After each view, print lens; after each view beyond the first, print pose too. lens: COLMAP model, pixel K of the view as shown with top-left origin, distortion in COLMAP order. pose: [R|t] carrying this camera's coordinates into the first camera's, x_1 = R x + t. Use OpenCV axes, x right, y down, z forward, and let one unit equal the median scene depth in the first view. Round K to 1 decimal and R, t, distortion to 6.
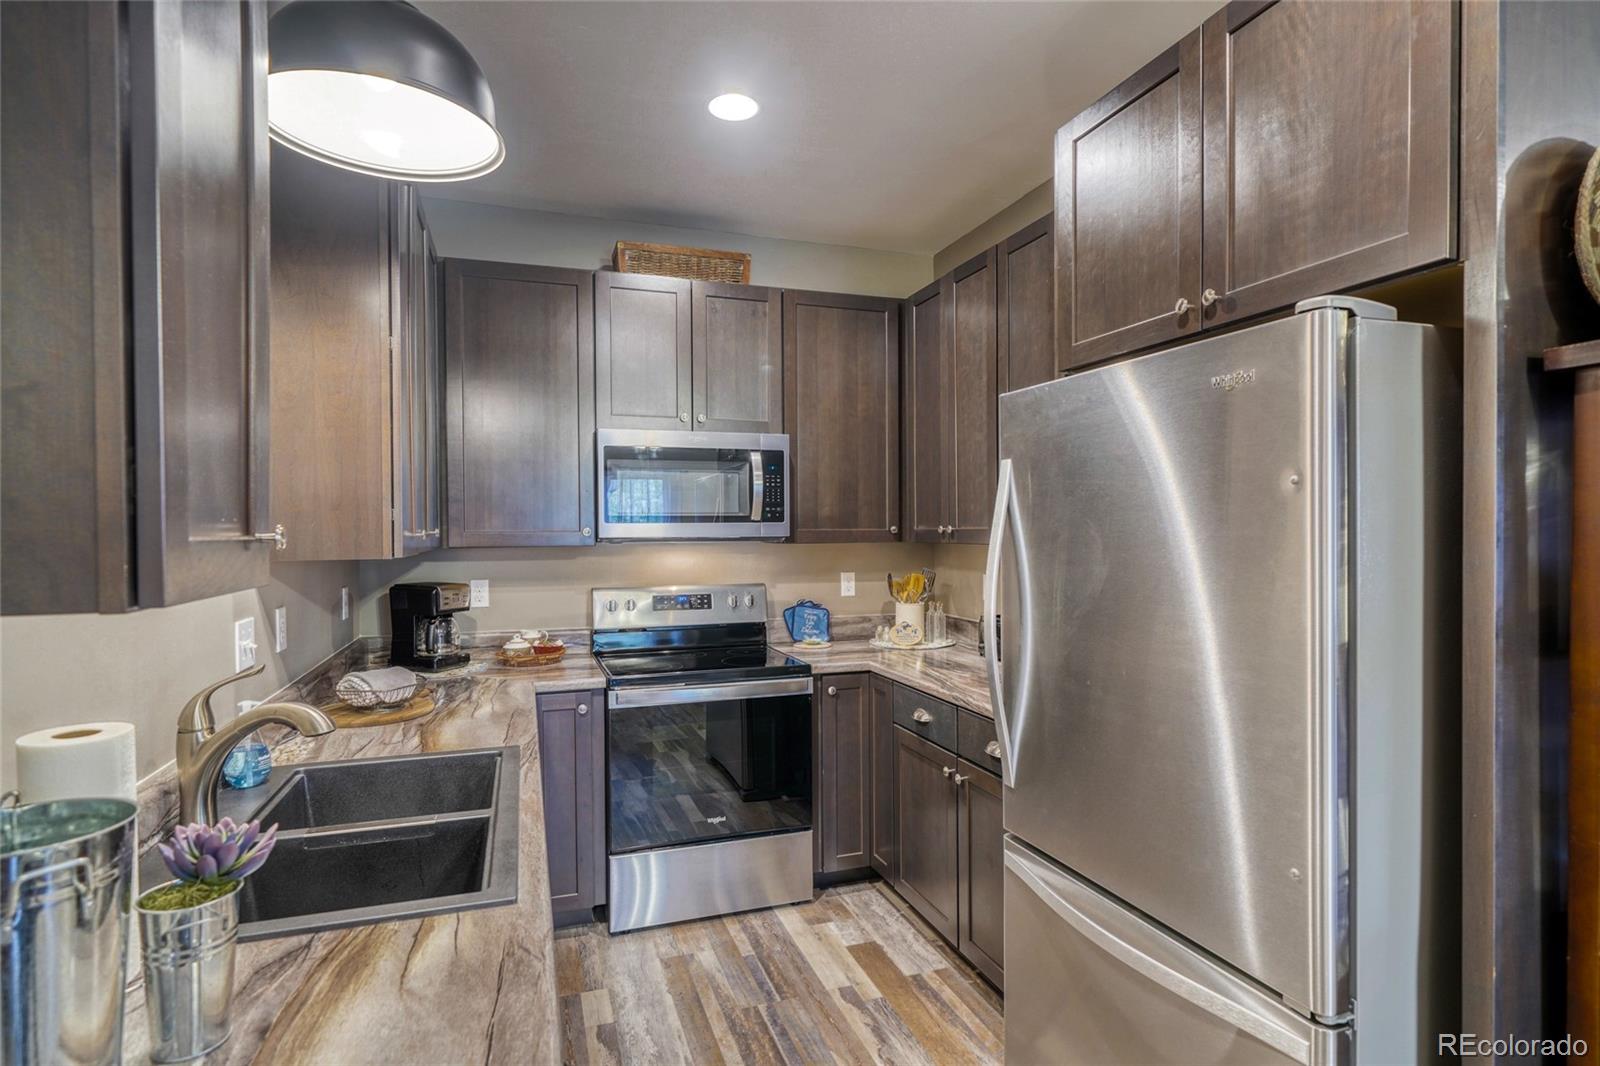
lens RADIAL K [[820.8, 0, 793.4], [0, 820.8, 532.6], [0, 0, 1]] dist [0.003408, 0.000824]
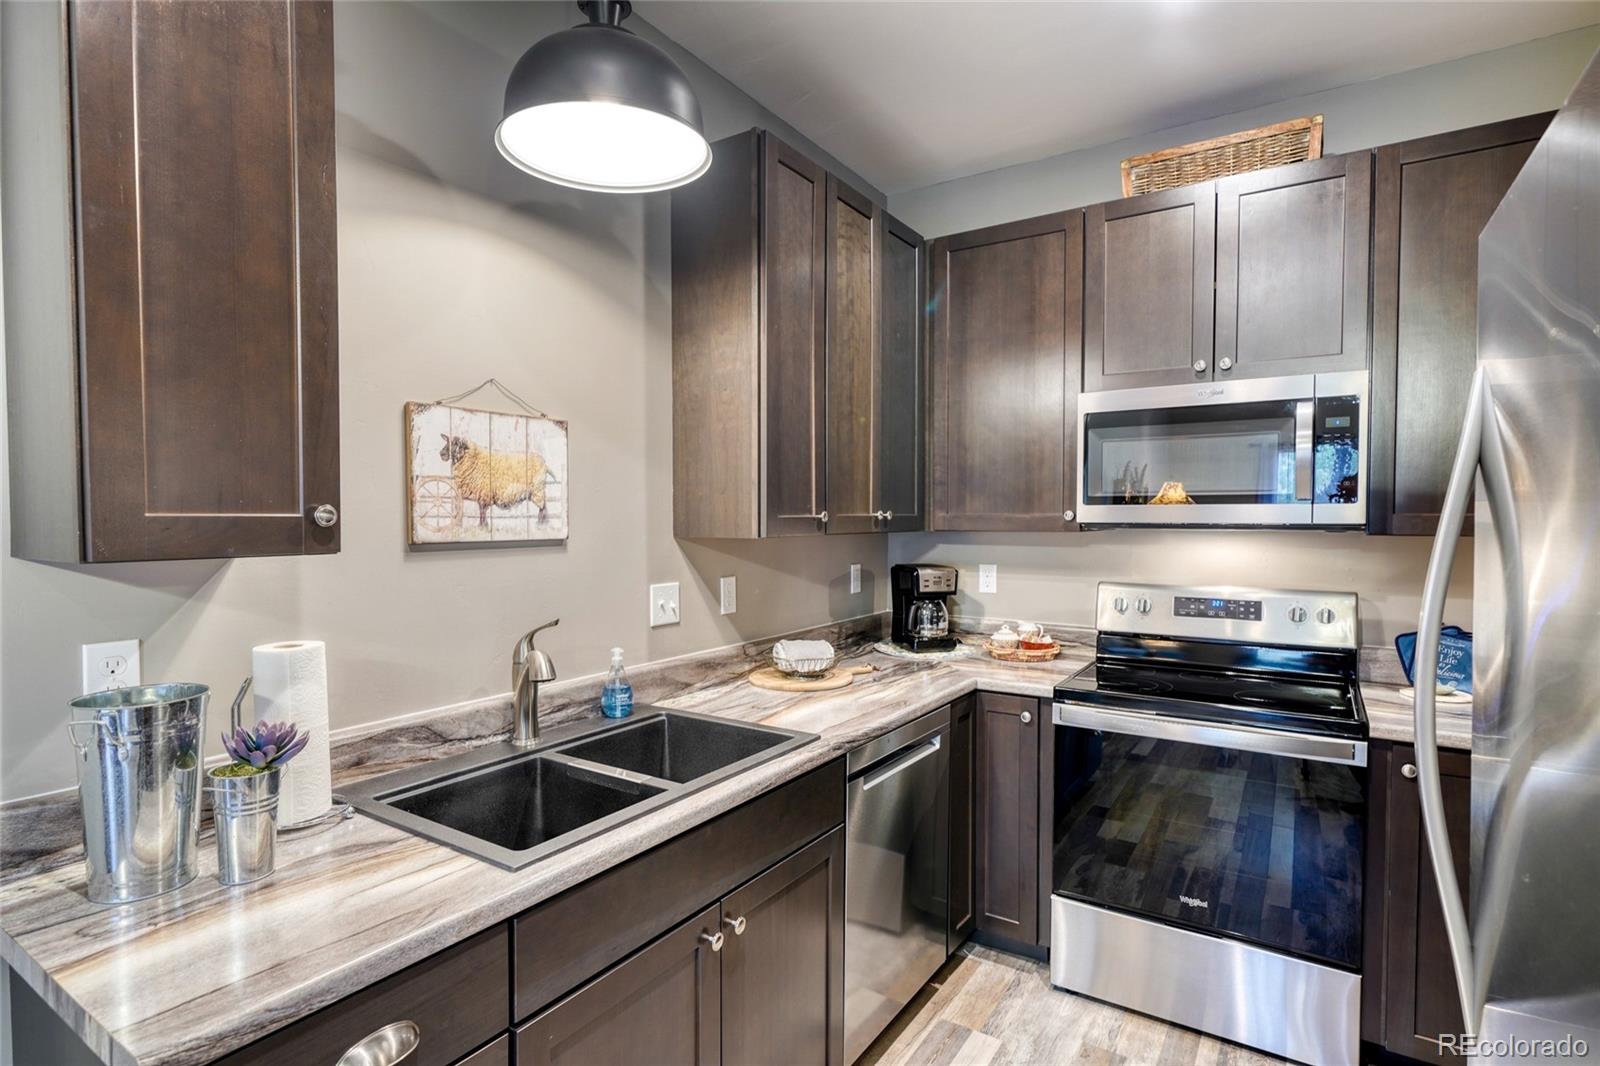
lens RADIAL K [[820.8, 0, 795.4], [0, 820.8, 534.2], [0, 0, 1]] dist [0.003408, 0.000824]
pose [[0.606226, 0.024976, -0.794900, 0.271230], [-0.007301, 0.999639, 0.025841, -0.001368], [0.795259, -0.009862, 0.606190, 0.259660]]
